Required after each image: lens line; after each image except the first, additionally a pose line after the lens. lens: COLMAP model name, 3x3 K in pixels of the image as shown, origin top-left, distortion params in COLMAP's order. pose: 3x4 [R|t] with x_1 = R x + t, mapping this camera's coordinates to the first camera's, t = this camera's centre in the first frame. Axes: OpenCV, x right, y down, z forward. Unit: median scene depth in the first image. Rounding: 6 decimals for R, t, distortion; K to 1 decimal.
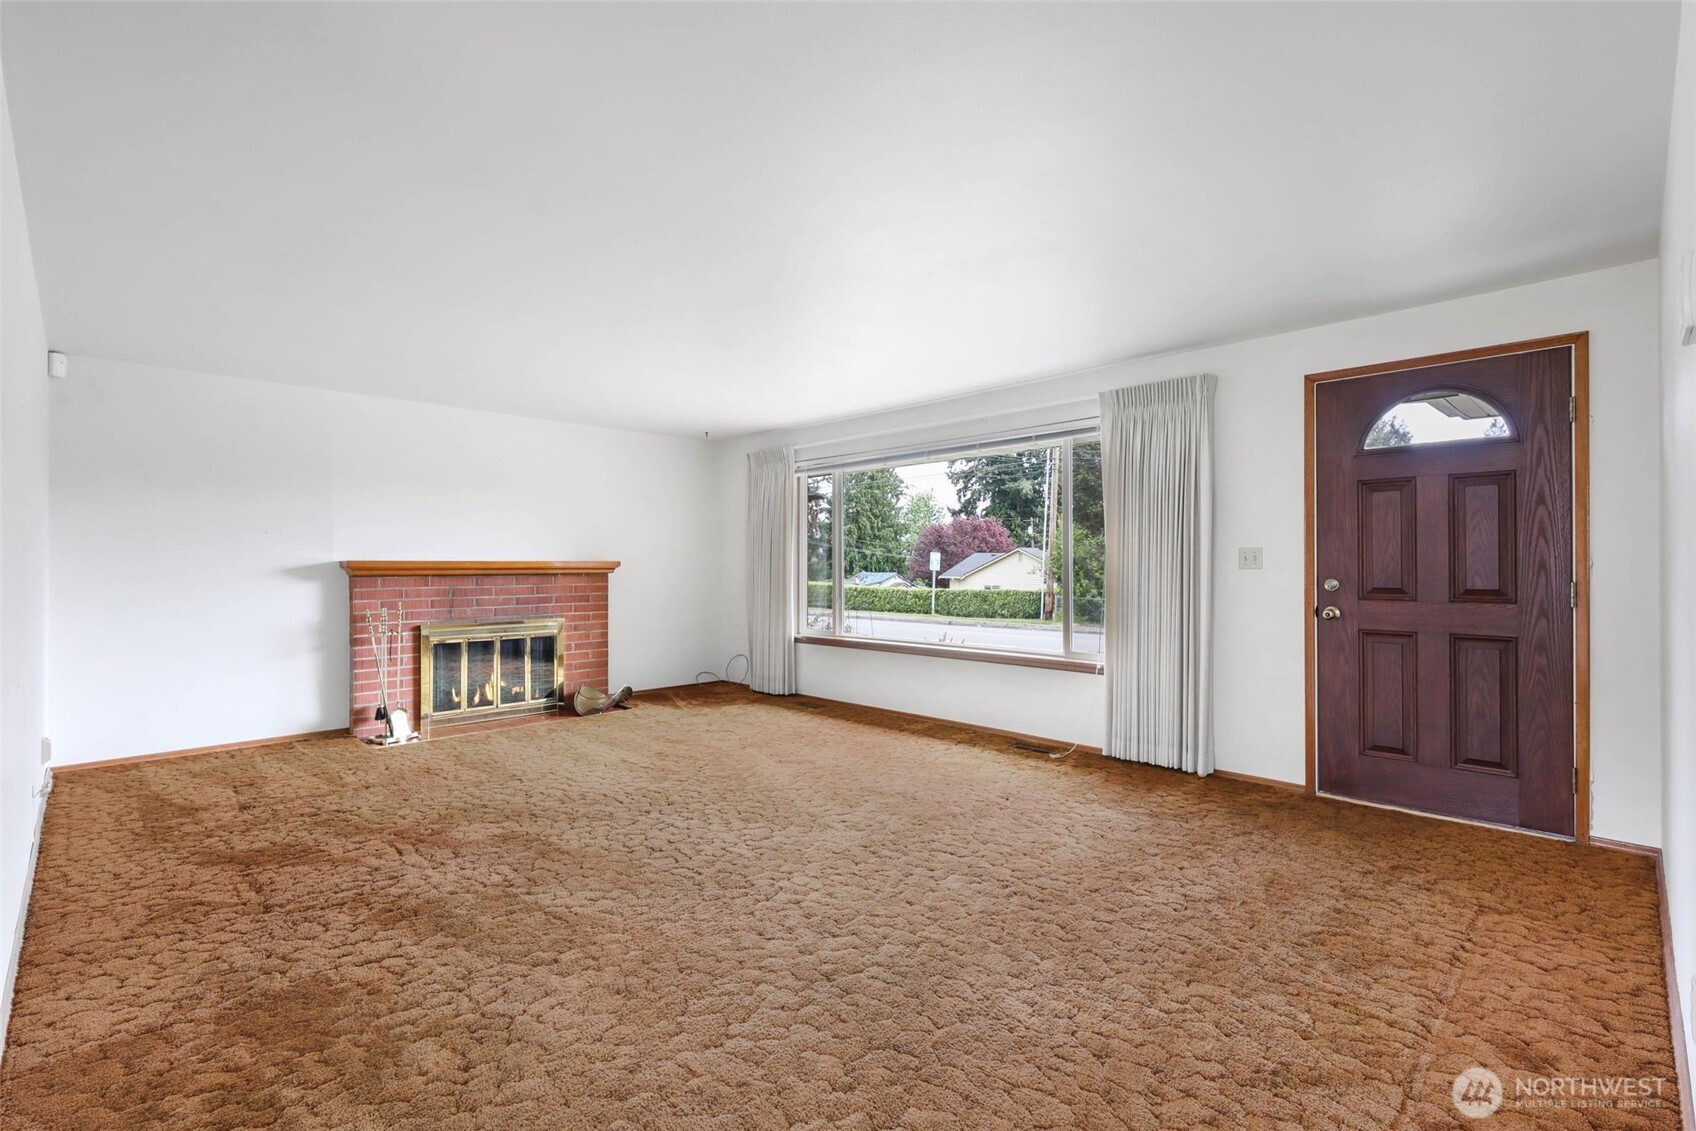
lens RADIAL K [[768.4, 0, 897.5], [0, 768.4, 565.3], [0, 0, 1]] dist [0.002118, 0.000319]
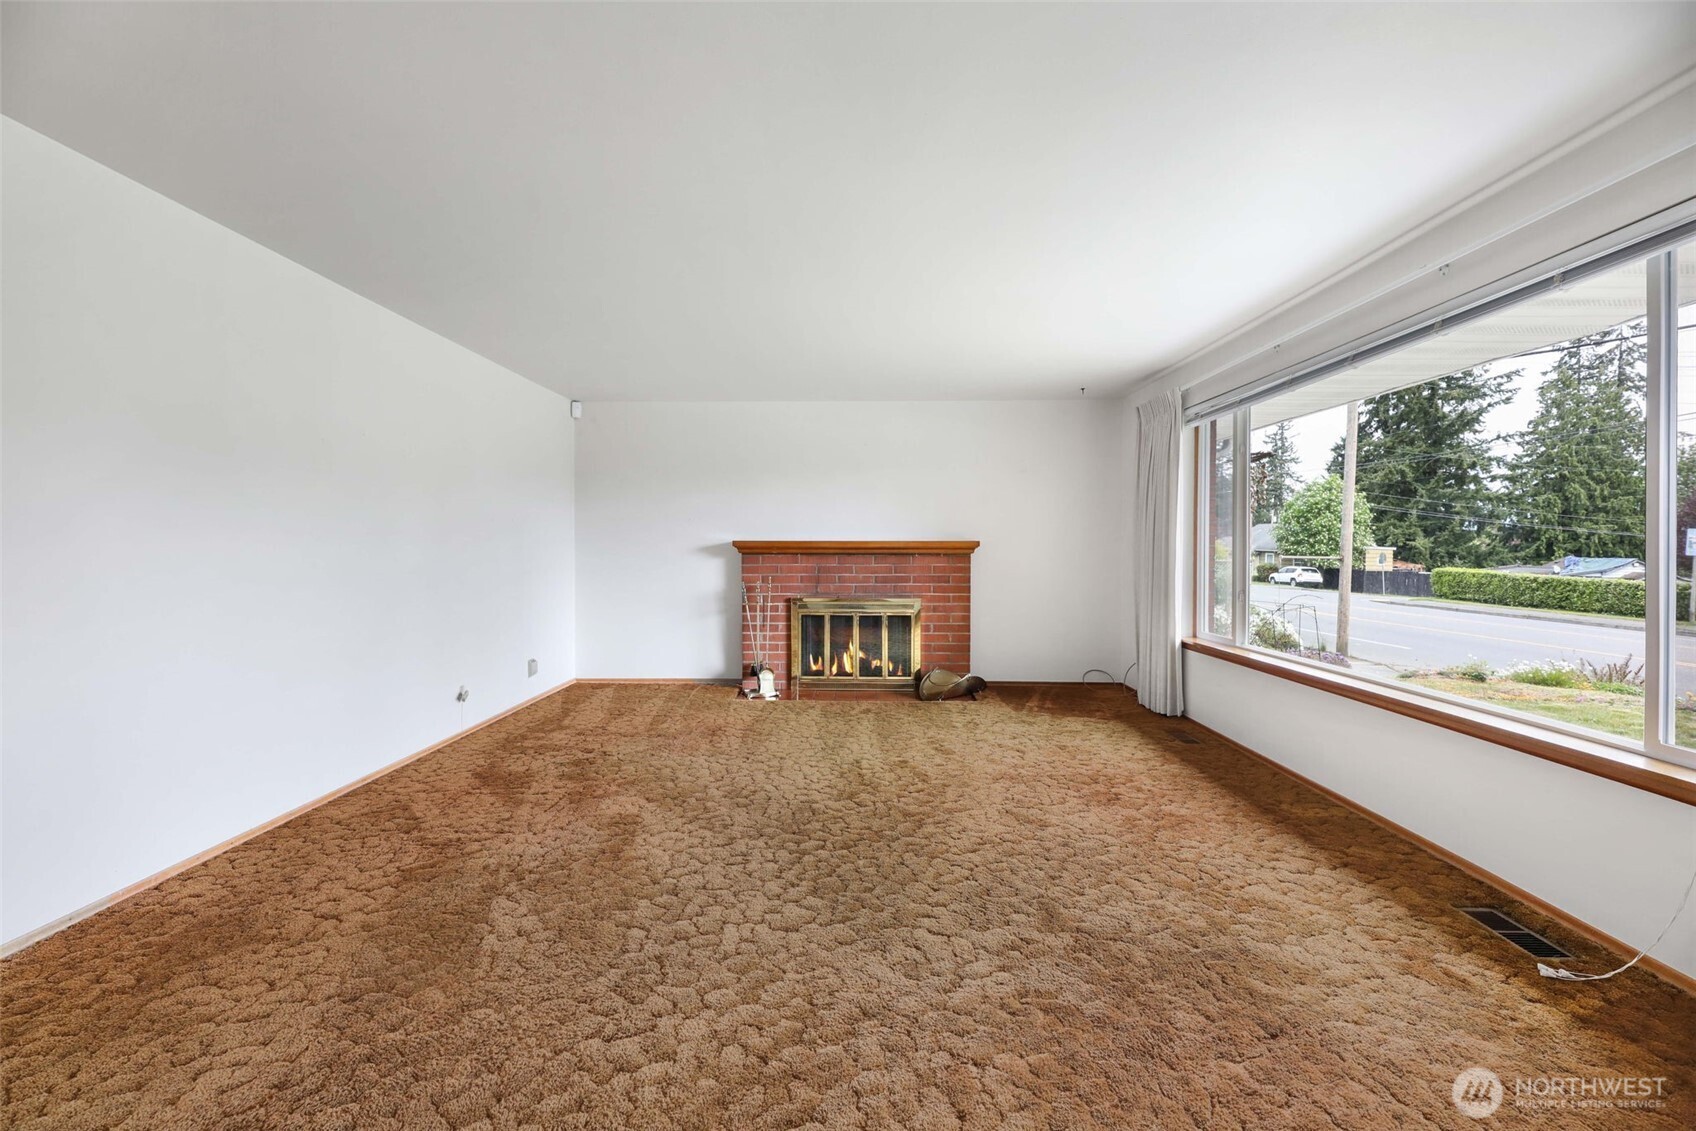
lens RADIAL K [[705.5, 0, 852.6], [0, 705.5, 559.9], [0, 0, 1]] dist [0.003735, -0.000152]
pose [[0.658590, 0.018096, -0.752285, 0.213314], [-0.003945, 0.999780, 0.020595, 0.000785], [0.752492, -0.010596, 0.658516, 0.375995]]
